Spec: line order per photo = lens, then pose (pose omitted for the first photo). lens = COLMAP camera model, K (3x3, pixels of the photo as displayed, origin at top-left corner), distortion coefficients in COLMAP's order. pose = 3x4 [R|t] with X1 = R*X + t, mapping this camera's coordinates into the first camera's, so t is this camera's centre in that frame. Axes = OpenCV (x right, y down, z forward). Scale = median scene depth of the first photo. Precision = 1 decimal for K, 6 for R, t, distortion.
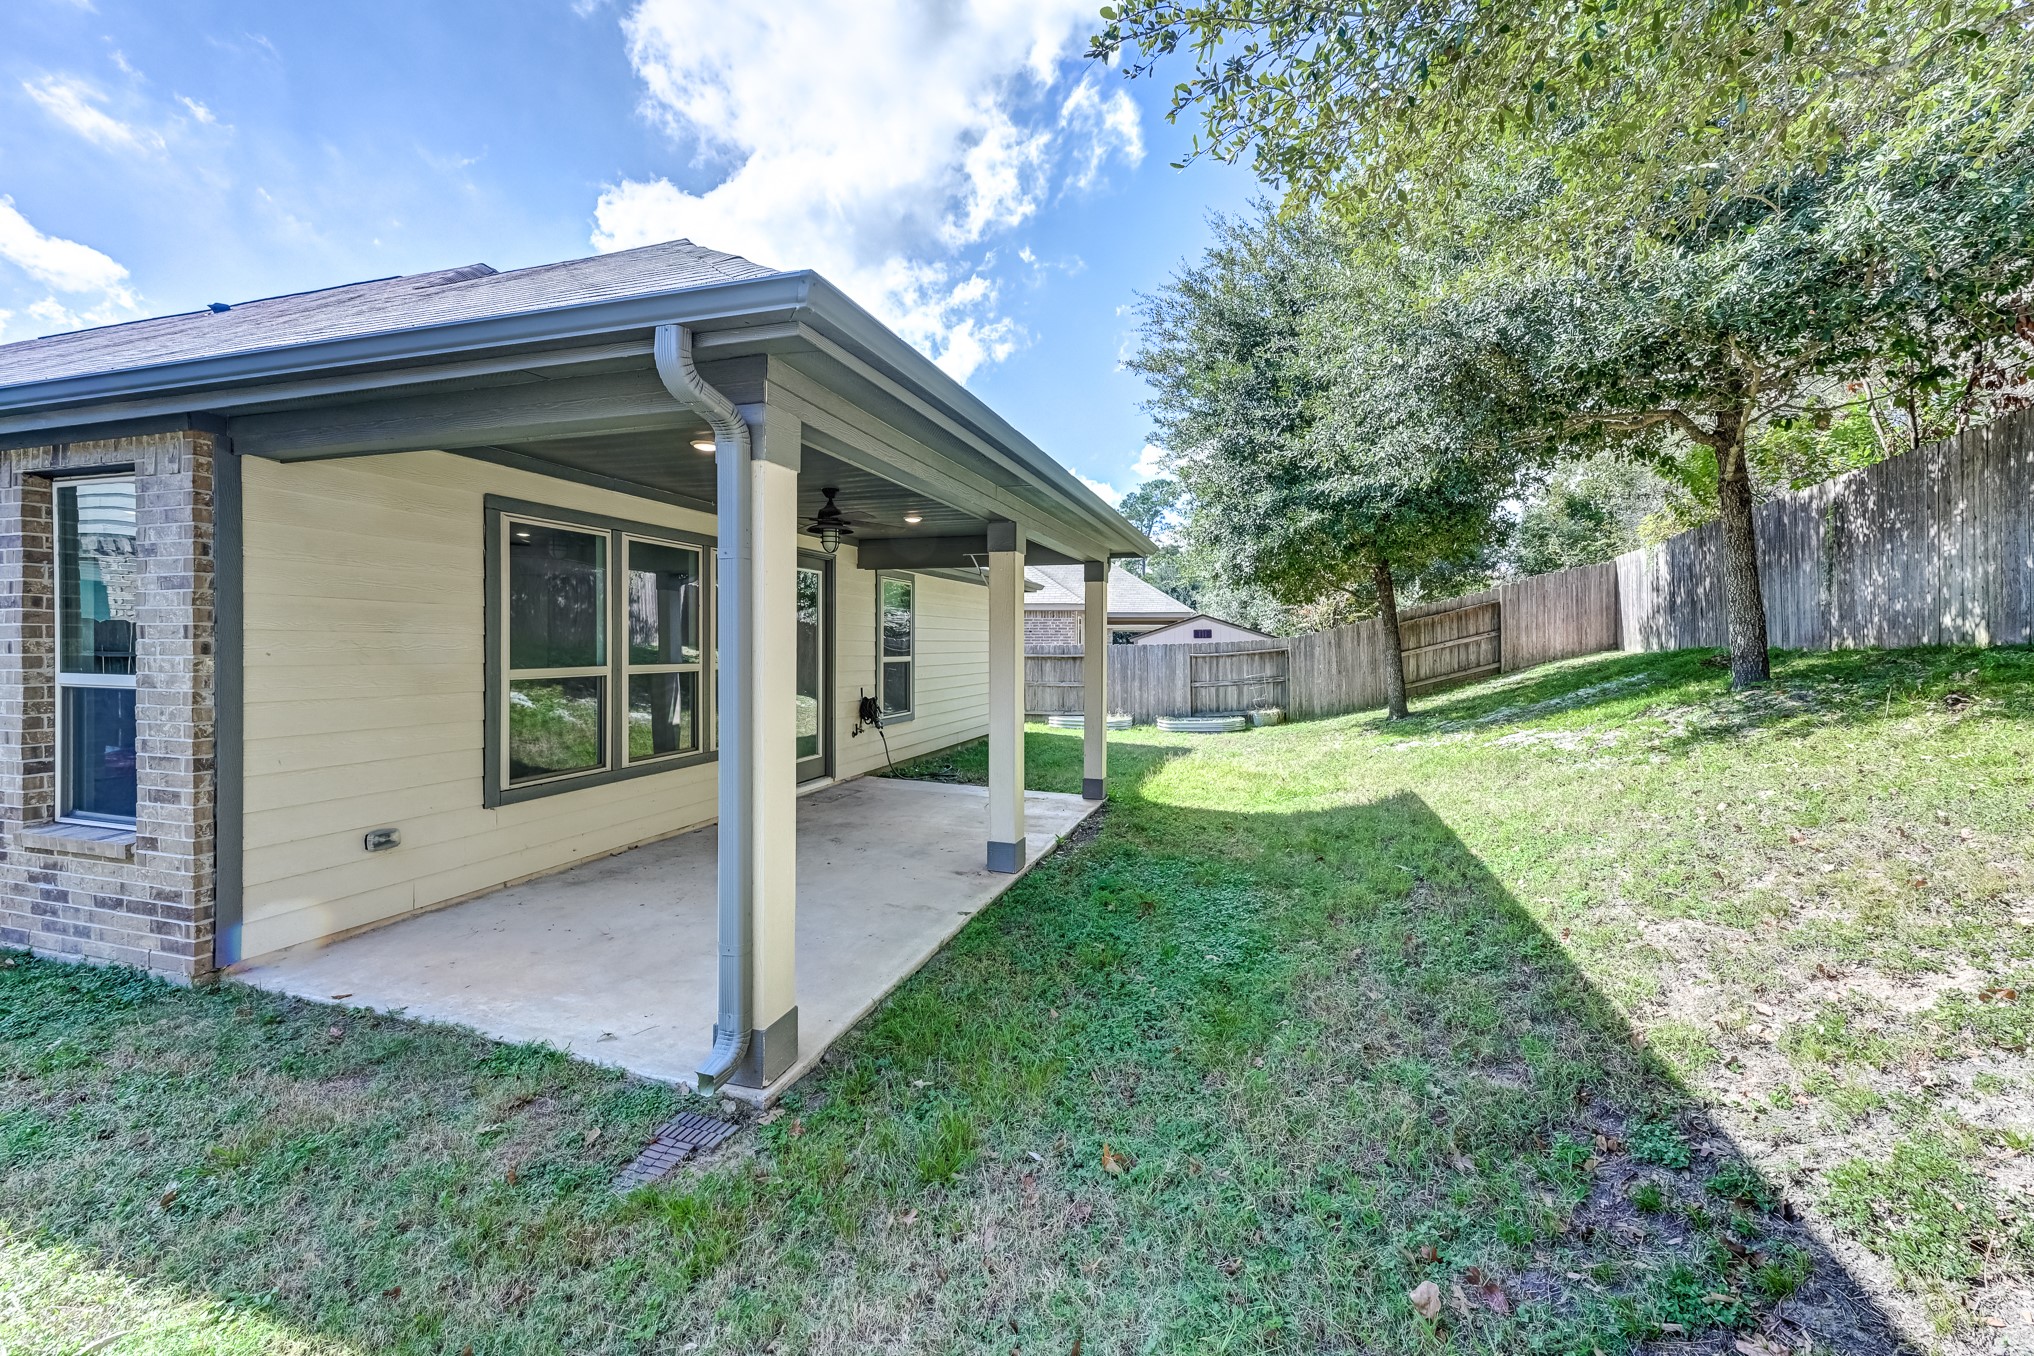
lens RADIAL K [[802.8, 0, 1011.7], [0, 802.8, 662.4], [0, 0, 1]] dist [0.009616, 0.000094]
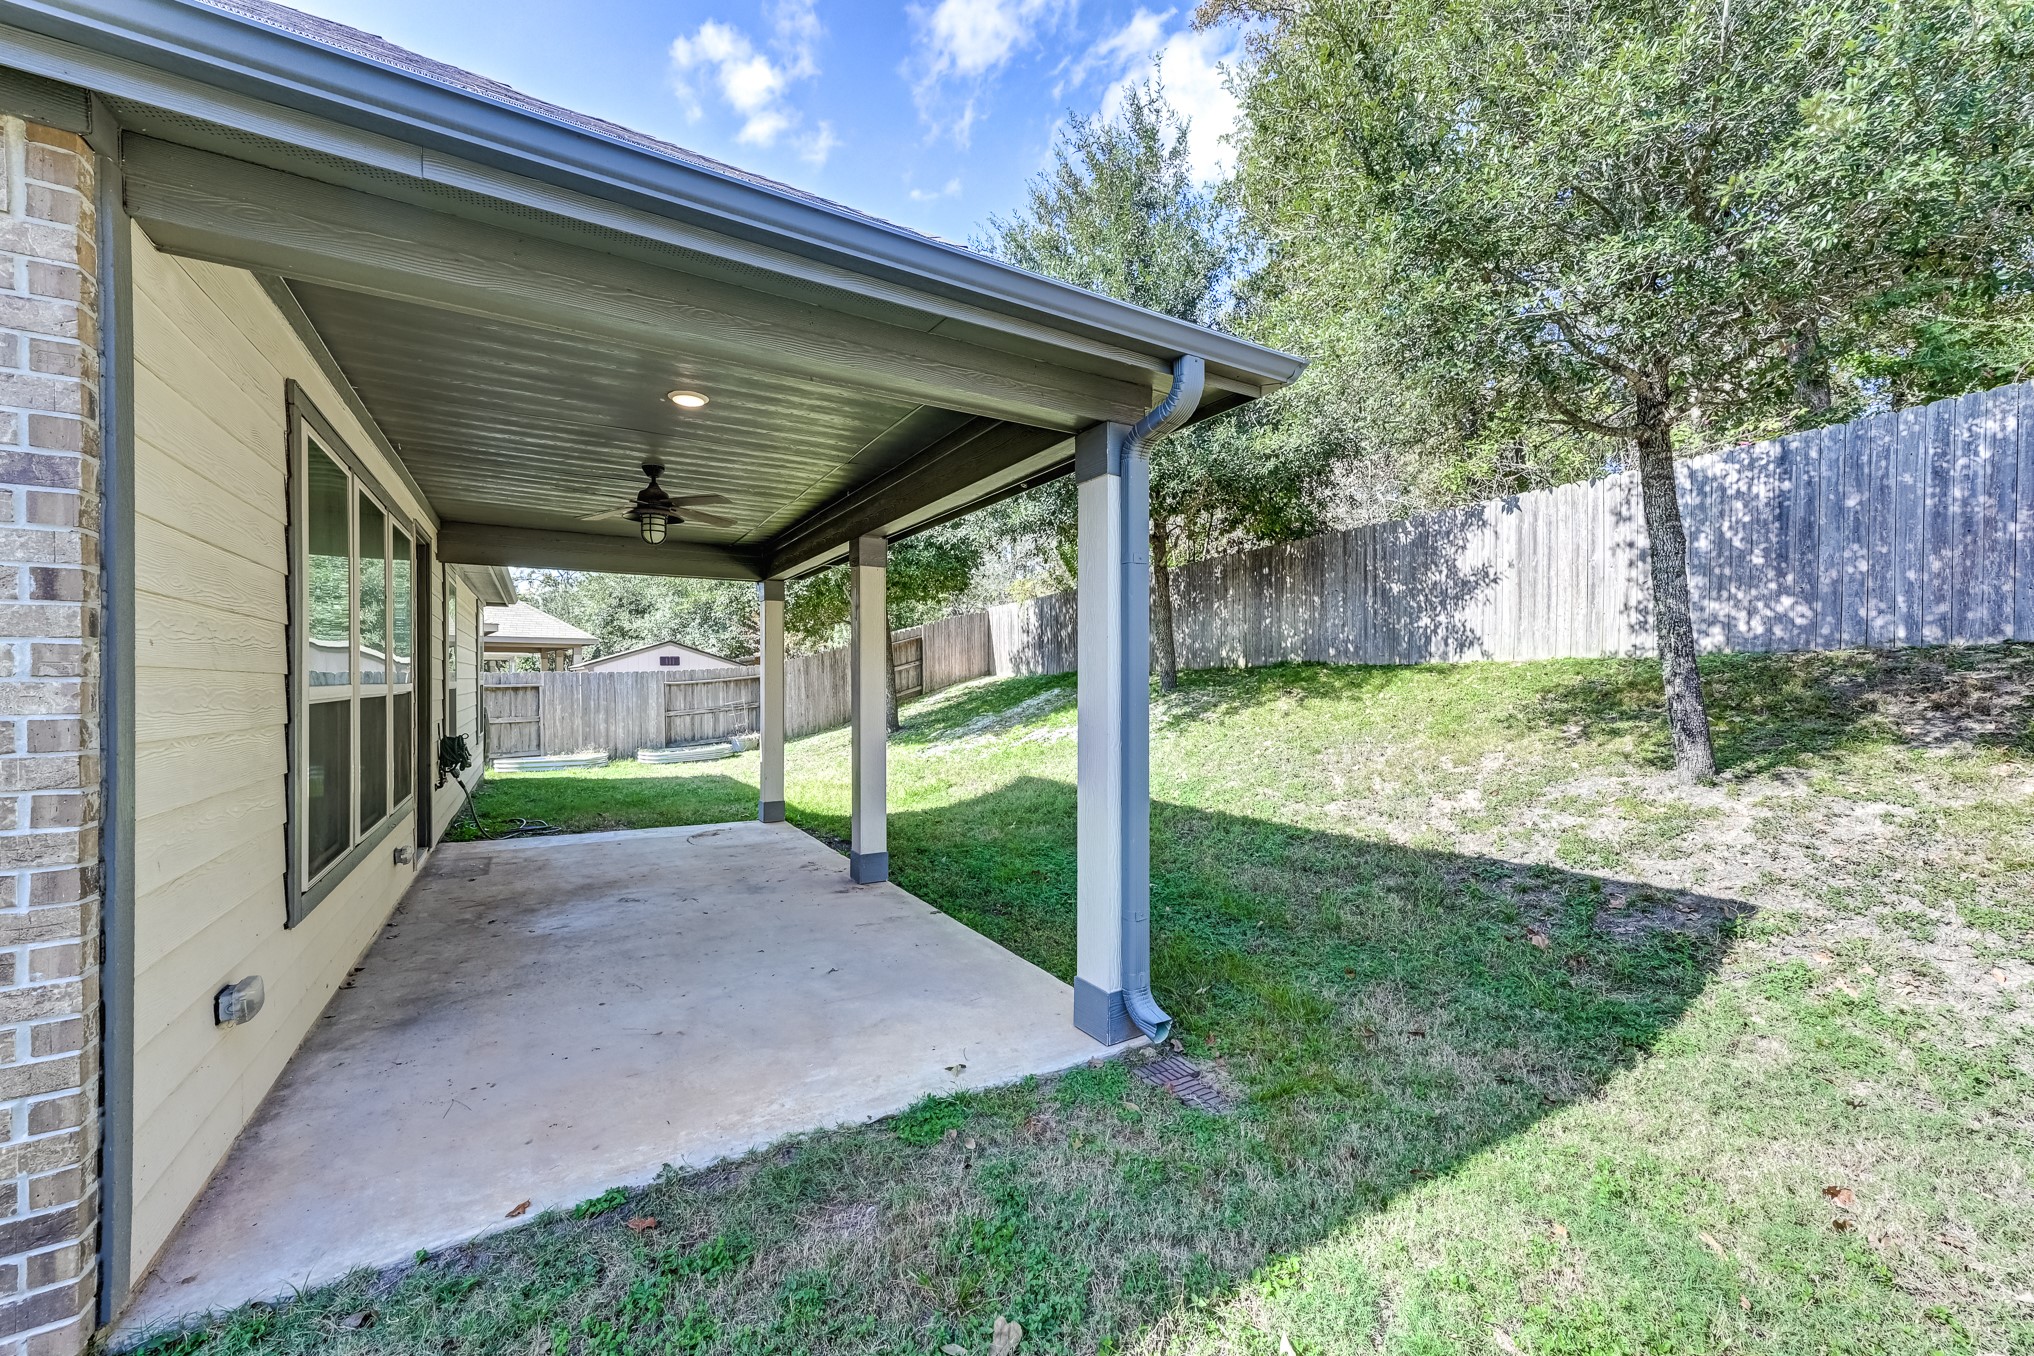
lens RADIAL K [[802.8, 0, 1014.2], [0, 802.8, 685.3], [0, 0, 1]] dist [0.009616, 0.000094]
pose [[0.648661, -0.011996, 0.760983, -0.297179], [0.023482, 0.999715, -0.004256, 0.009566], [-0.760715, 0.020630, 0.648758, 0.091567]]
